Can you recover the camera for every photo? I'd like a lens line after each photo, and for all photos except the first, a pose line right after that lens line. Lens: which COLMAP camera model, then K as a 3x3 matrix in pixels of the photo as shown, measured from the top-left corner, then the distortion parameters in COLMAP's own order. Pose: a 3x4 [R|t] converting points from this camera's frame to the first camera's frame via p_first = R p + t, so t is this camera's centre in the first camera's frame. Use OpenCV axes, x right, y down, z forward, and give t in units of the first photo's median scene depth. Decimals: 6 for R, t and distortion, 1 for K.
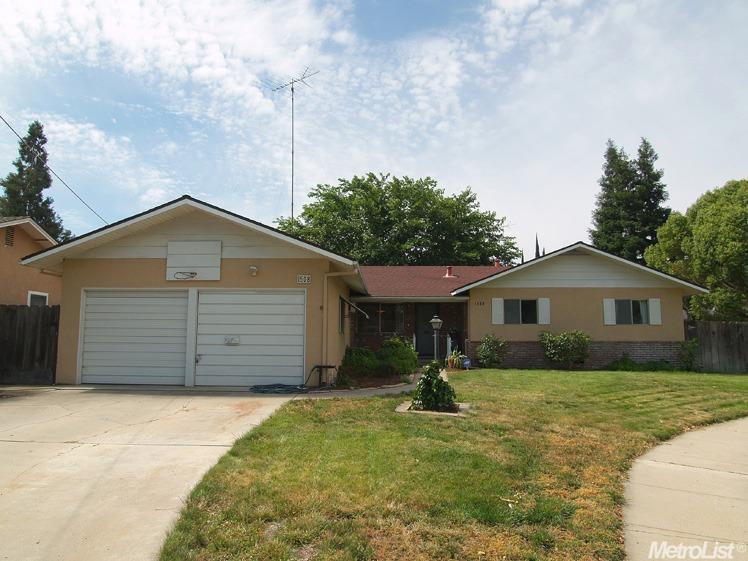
lens RADIAL K [[512.6, 0, 374.0], [0, 512.6, 280.5], [0, 0, 1]] dist [-0.001571, -0.003092]
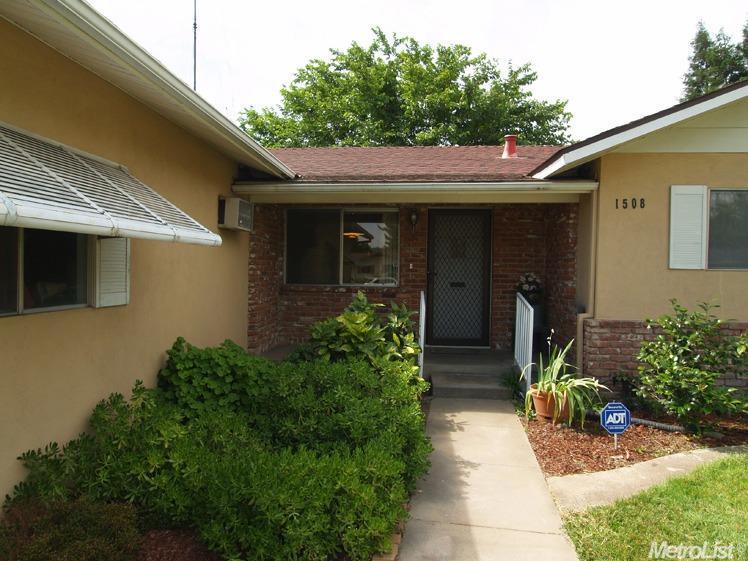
lens RADIAL K [[472.0, 0, 369.6], [0, 472.0, 279.5], [0, 0, 1]] dist [-0.030402, 0.000164]
pose [[0.997350, 0.009705, -0.072107, 0.067003], [-0.000438, 0.991847, 0.127434, 0.054930], [0.072756, -0.127065, 0.989222, 0.696219]]
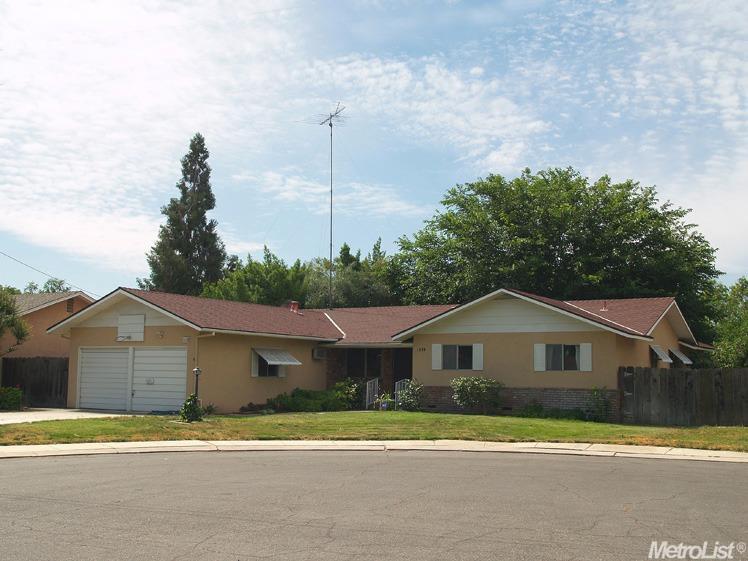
lens RADIAL K [[915.5, 0, 374.0], [0, 915.5, 280.5], [0, 0, 1]] dist [0.027864, 0.037171]
pose [[0.871907, -0.044118, -0.487680, 1.020535], [0.042206, 0.998998, -0.014915, -0.069413], [0.487849, -0.007579, 0.872895, -0.644157]]
